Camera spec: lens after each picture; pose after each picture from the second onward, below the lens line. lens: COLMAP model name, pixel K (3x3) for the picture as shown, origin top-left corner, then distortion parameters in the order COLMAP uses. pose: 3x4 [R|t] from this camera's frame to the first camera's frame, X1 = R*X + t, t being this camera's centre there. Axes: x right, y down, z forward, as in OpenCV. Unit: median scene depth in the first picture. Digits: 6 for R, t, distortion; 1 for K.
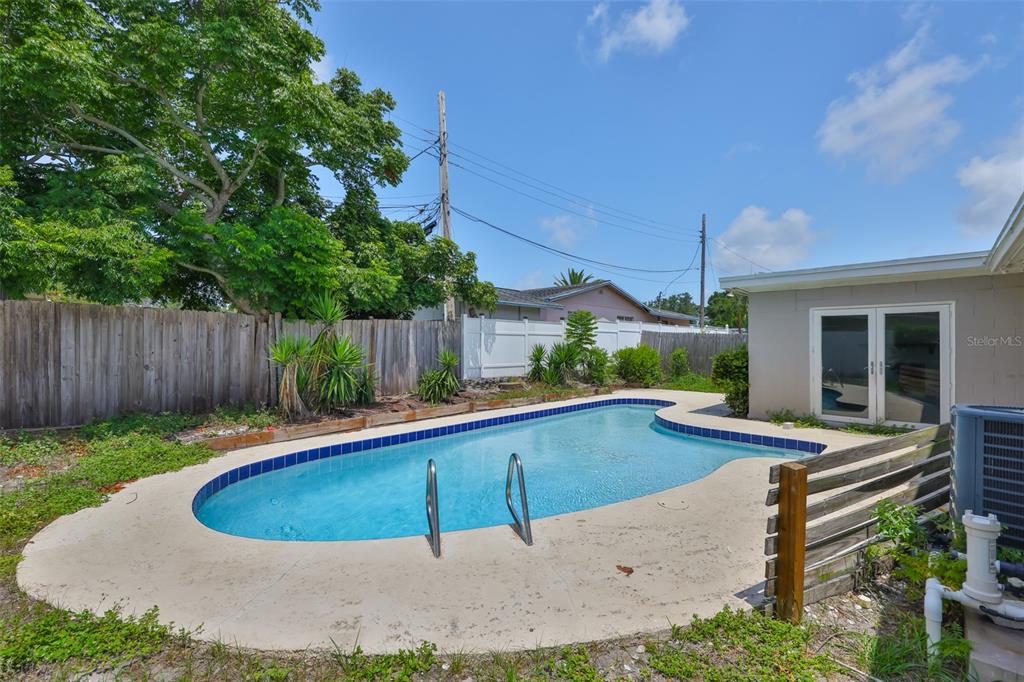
lens RADIAL K [[448.9, 0, 513.4], [0, 448.9, 343.7], [0, 0, 1]] dist [-0.001092, 0.000015]
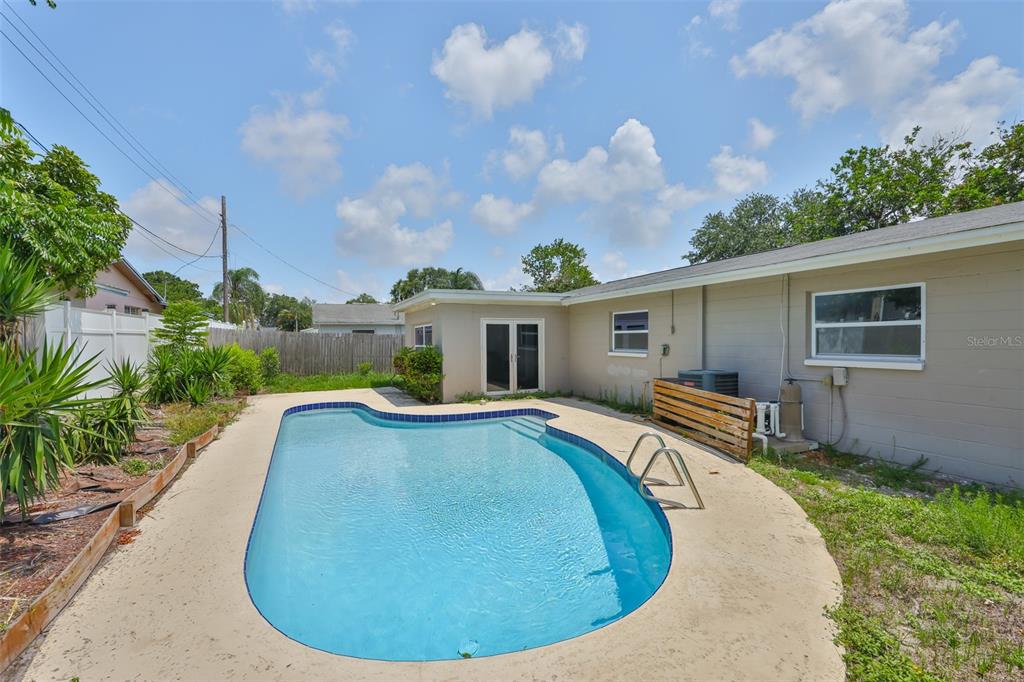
lens RADIAL K [[448.0, 0, 515.1], [0, 448.0, 355.4], [0, 0, 1]] dist [0.021853, 0.000031]
pose [[0.349580, -0.050782, 0.935529, -0.237370], [0.011646, 0.998688, 0.049859, -0.011759], [-0.936834, -0.006535, 0.349713, 0.150757]]
